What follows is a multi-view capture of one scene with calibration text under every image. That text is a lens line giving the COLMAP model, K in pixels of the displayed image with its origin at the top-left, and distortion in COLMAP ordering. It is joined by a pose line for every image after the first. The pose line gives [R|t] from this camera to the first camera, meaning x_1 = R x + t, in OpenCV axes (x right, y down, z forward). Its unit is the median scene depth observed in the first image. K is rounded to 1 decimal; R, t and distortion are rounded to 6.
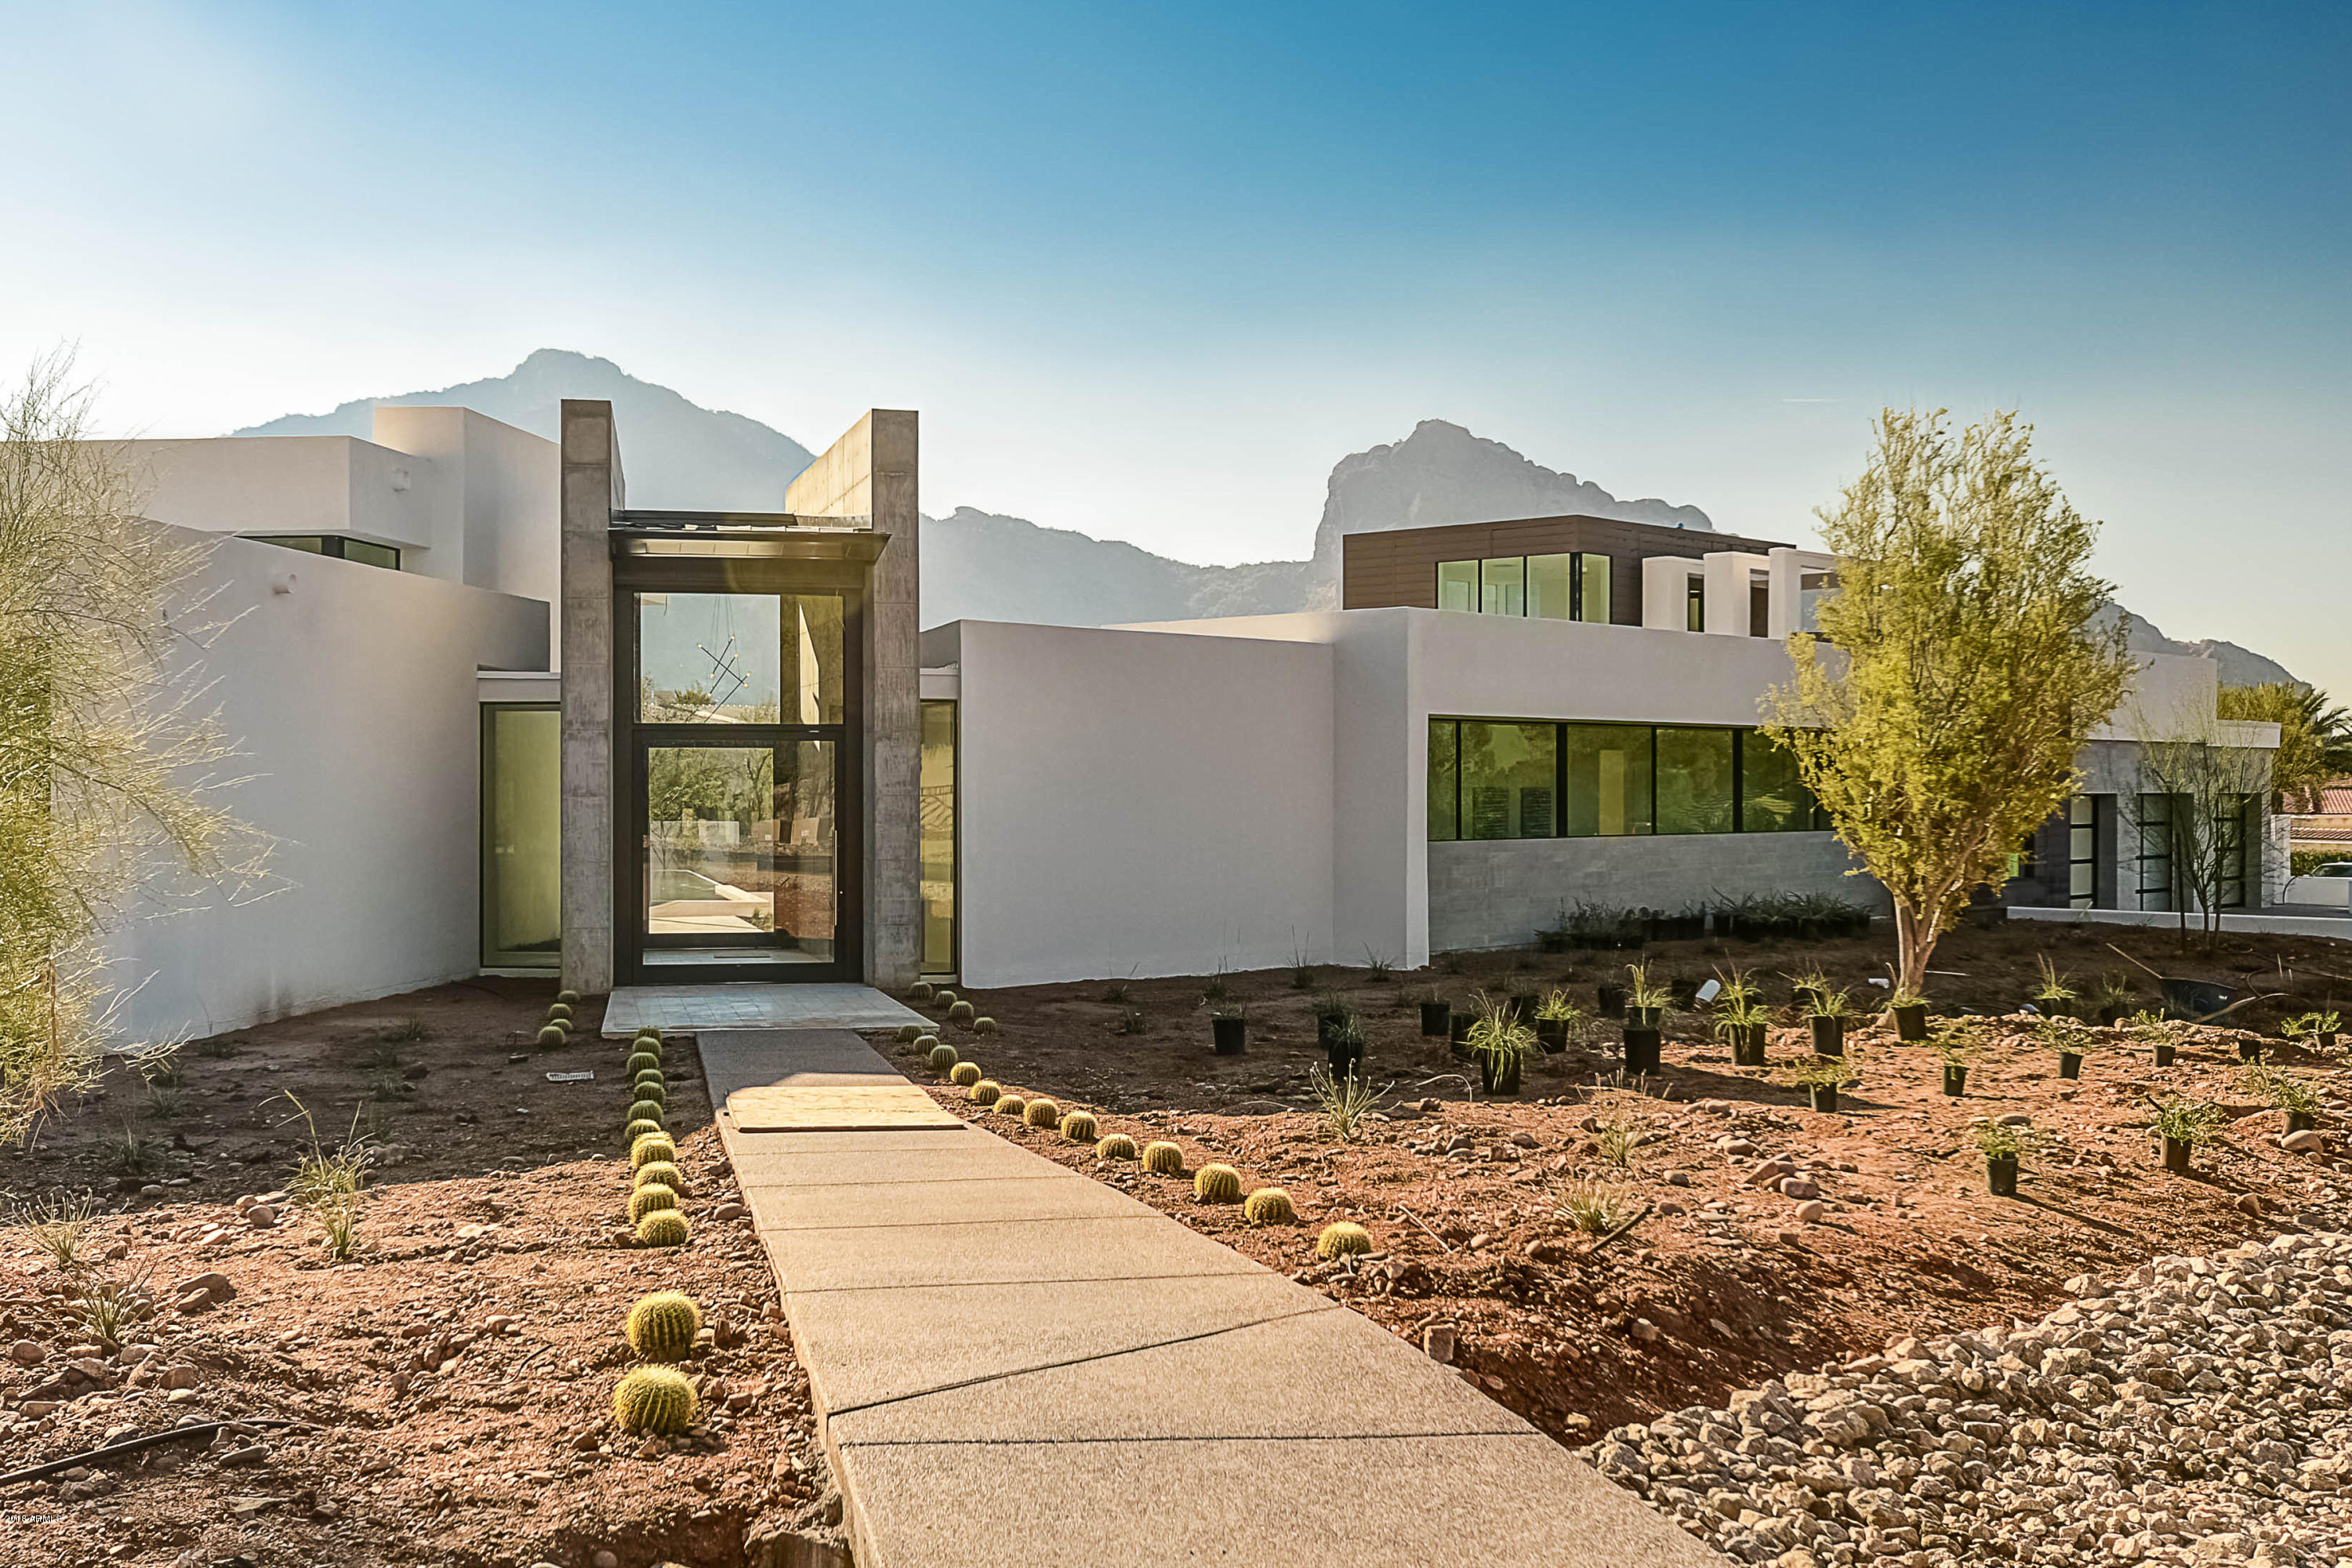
lens RADIAL K [[2434.3, 0, 1138.5], [0, 2434.3, 791.0], [0, 0, 1]] dist [0.015857, 0.000000]
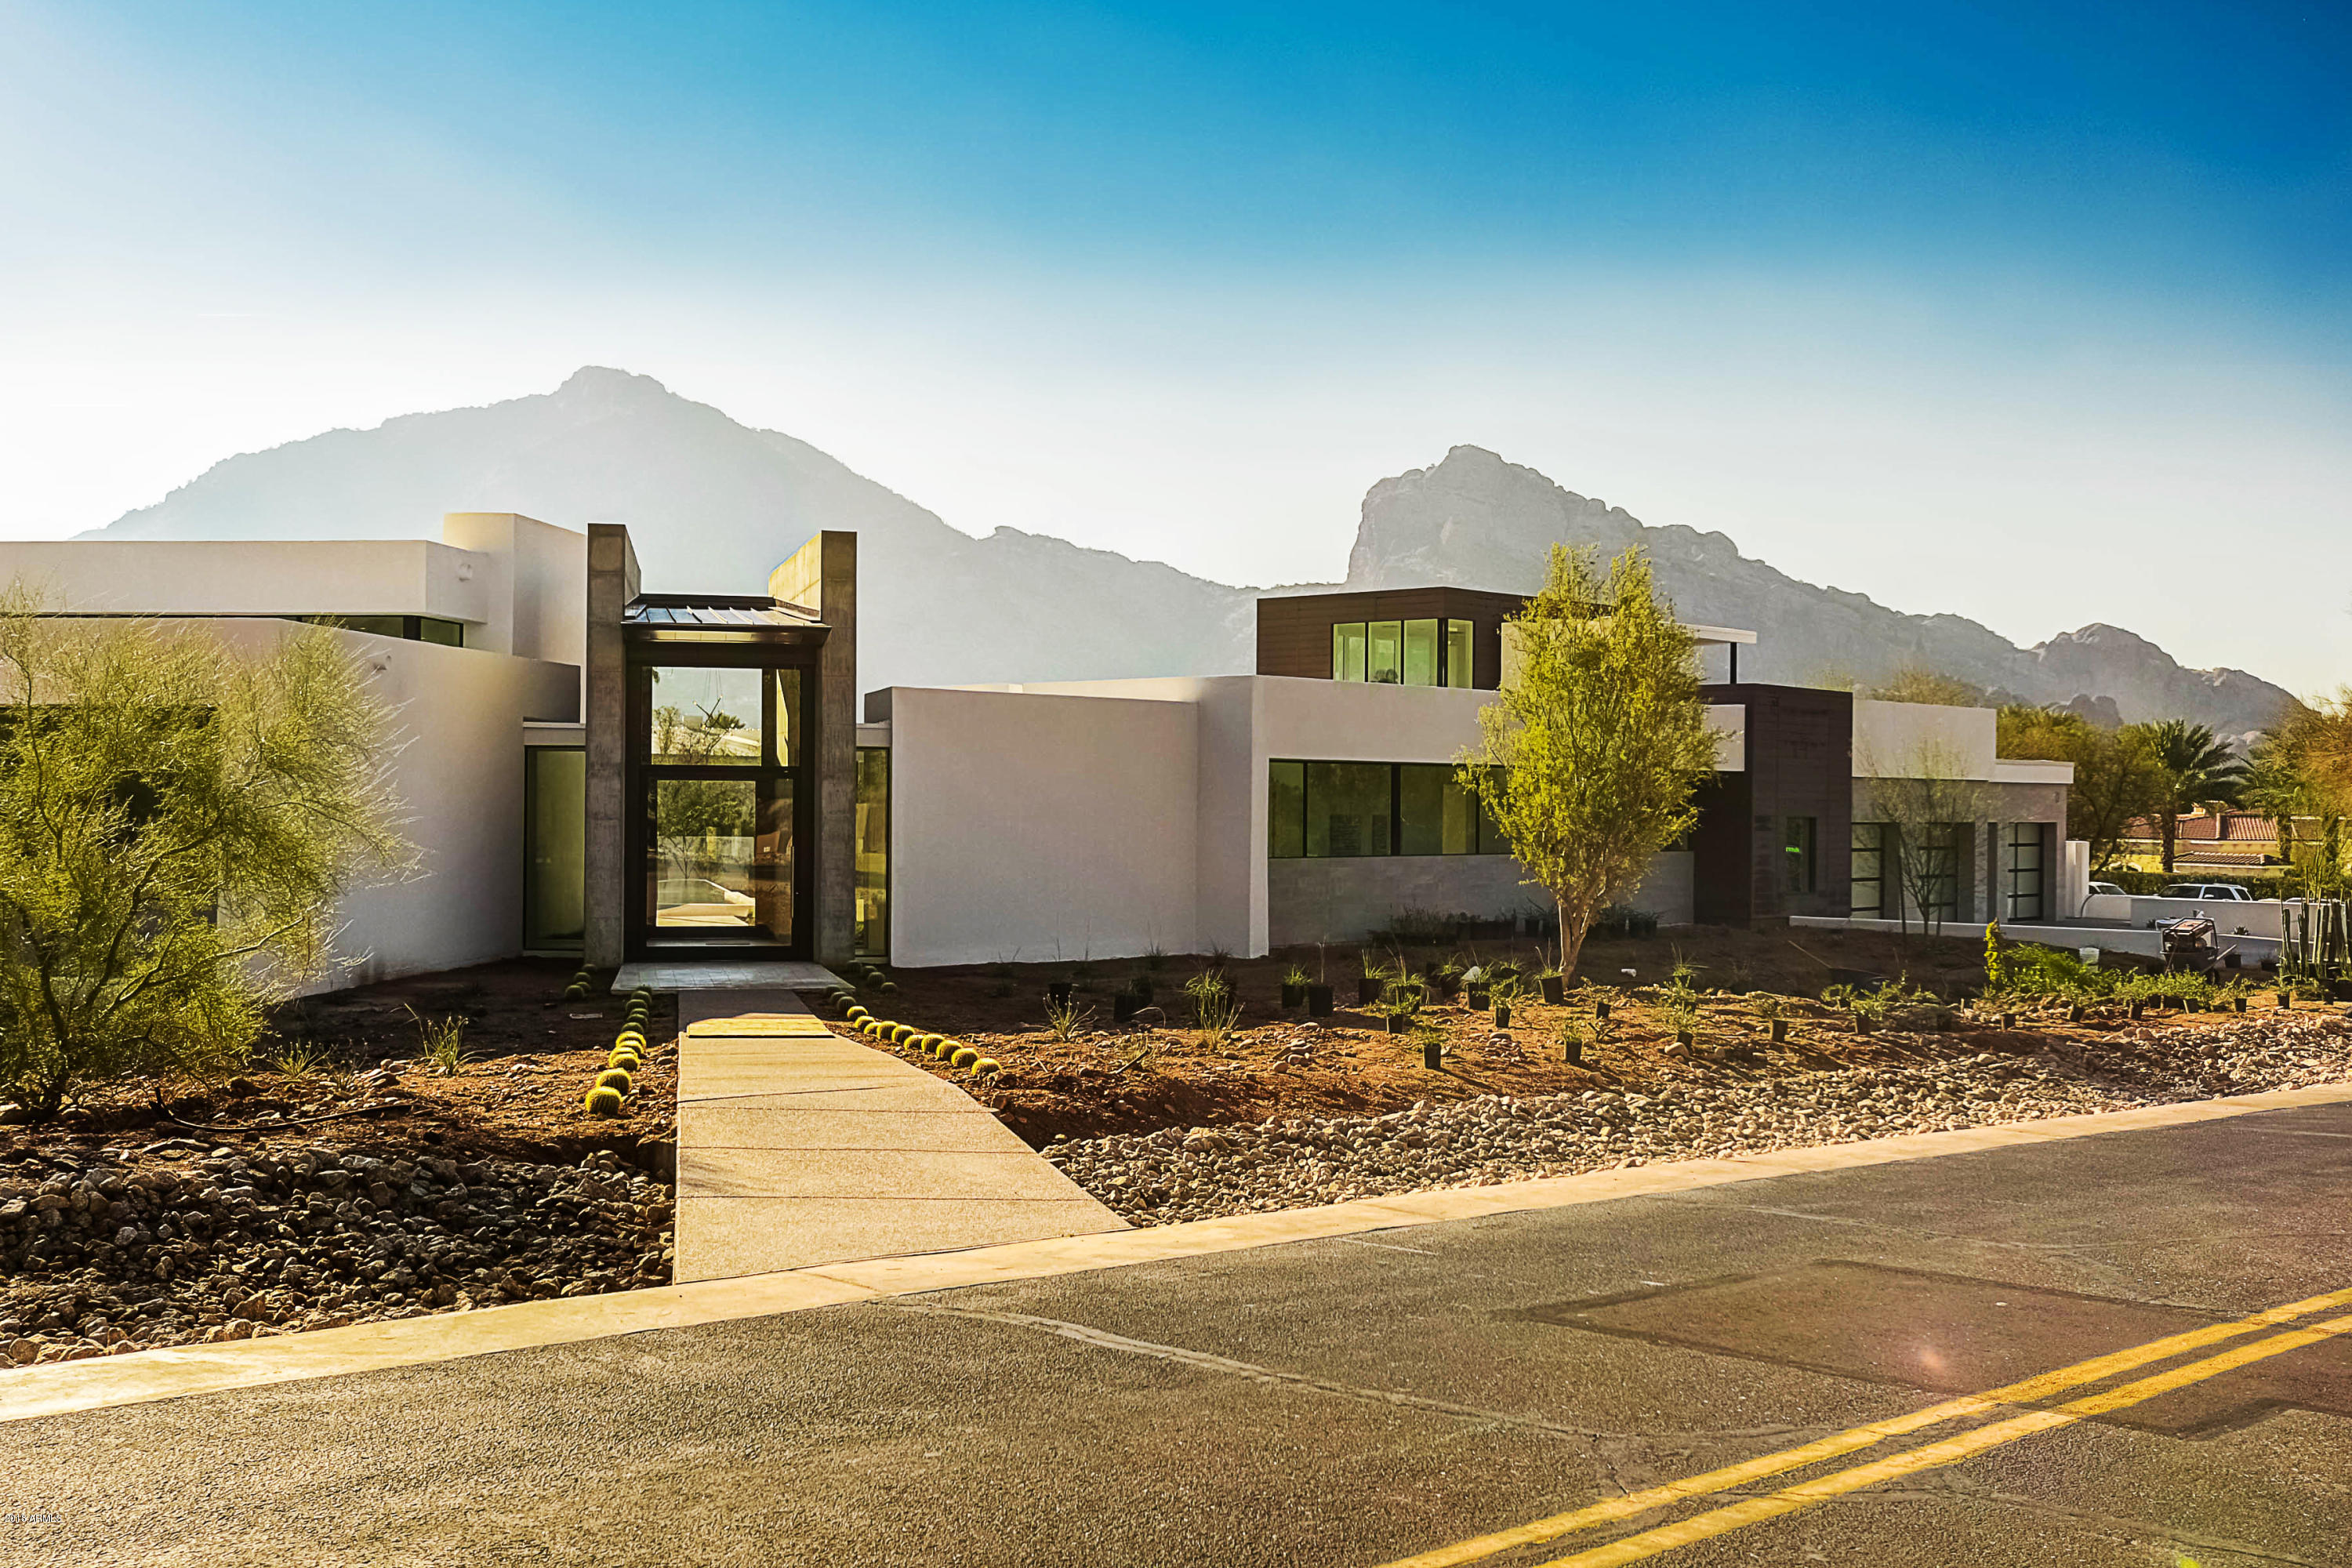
lens RADIAL K [[2457.8, 0, 1209.0], [0, 2457.8, 795.2], [0, 0, 1]] dist [0.004572, 0.000000]
pose [[0.999938, 0.007066, 0.008655, 0.087244], [-0.007022, 0.999963, -0.005042, -0.006329], [-0.008690, 0.004981, 0.999950, -0.328687]]
